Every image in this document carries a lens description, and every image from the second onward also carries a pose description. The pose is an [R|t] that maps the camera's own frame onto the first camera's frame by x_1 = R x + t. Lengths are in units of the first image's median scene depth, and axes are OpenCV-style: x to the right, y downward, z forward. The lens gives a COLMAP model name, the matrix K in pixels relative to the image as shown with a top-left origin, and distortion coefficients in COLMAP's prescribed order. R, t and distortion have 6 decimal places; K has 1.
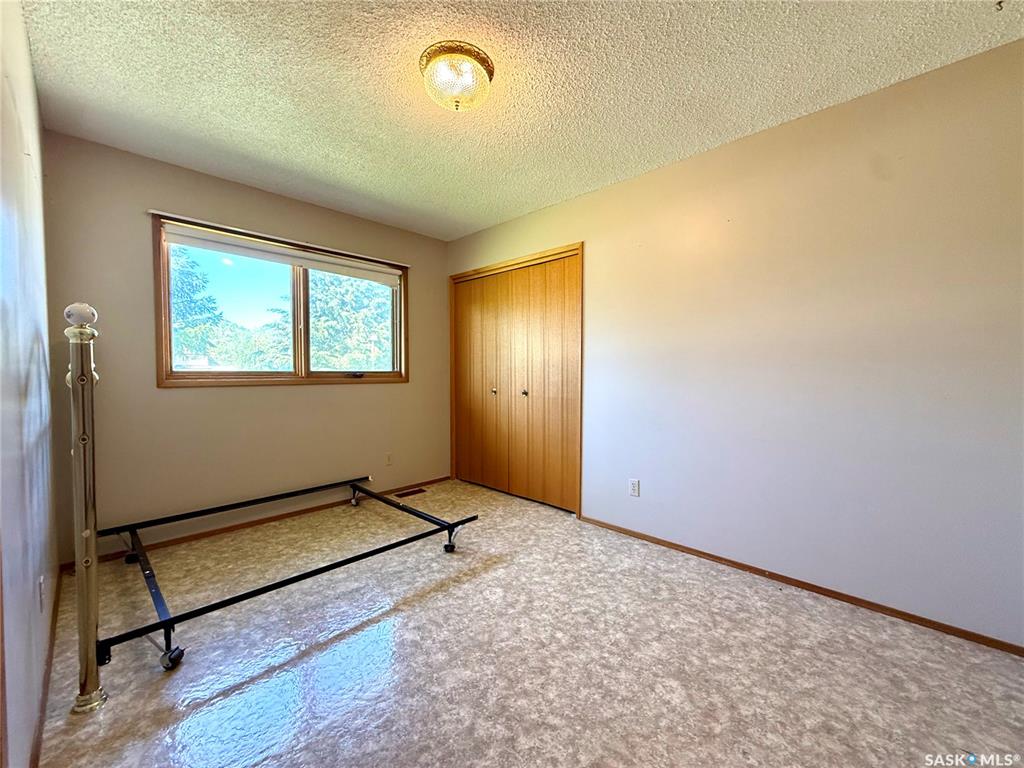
lens RADIAL K [[406.5, 0, 509.5], [0, 406.5, 384.8], [0, 0, 1]] dist [-0.000305, 0.000360]
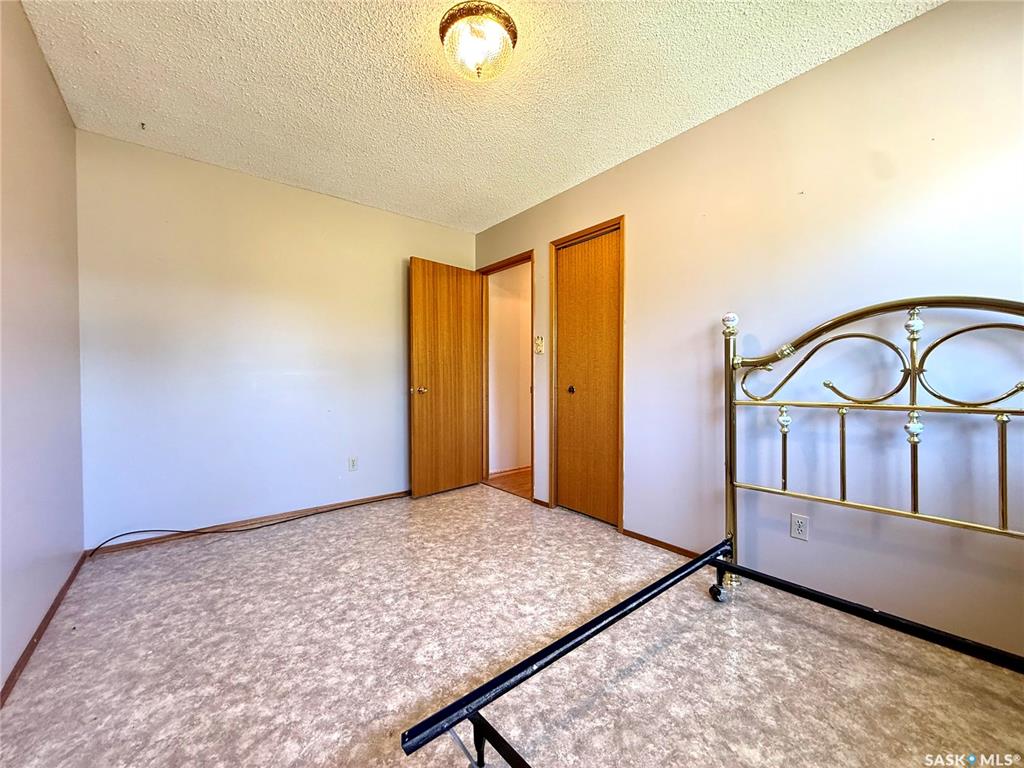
lens RADIAL K [[406.5, 0, 509.5], [0, 406.5, 384.8], [0, 0, 1]] dist [-0.000305, 0.000360]
pose [[-0.992136, -0.002452, 0.125140, -0.305697], [0.003586, 0.998841, 0.048003, -0.003714], [-0.125112, 0.048075, -0.990977, 1.880061]]
